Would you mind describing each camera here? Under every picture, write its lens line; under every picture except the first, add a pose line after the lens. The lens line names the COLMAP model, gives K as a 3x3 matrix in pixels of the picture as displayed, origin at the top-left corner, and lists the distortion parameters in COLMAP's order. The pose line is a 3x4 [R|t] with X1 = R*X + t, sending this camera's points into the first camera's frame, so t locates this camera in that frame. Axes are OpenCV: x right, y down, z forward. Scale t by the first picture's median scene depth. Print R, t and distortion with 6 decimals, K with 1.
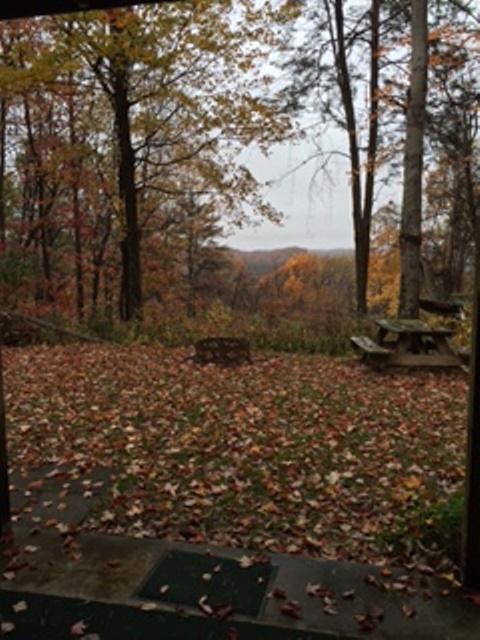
lens RADIAL K [[538.2, 0, 240.0], [0, 538.2, 320.0], [0, 0, 1]] dist [-0.001530, -0.000342]
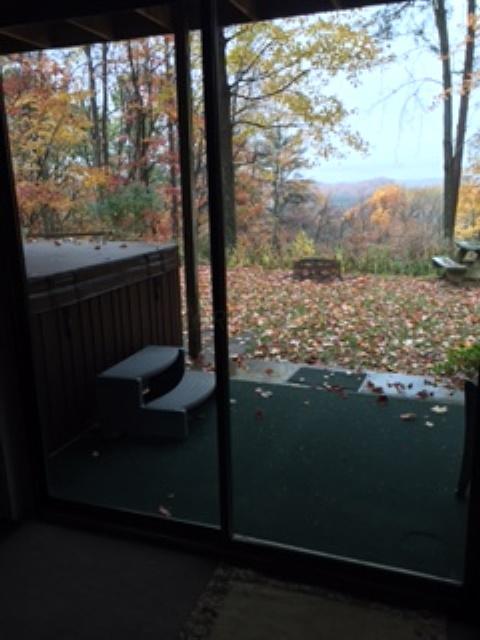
lens RADIAL K [[547.1, 0, 240.0], [0, 547.1, 320.0], [0, 0, 1]] dist [0.020660, -0.002083]
pose [[0.989286, 0.014649, -0.145256, -0.012064], [0.002068, 0.993447, 0.114276, 0.015368], [0.145978, -0.113352, 0.982772, -0.102683]]
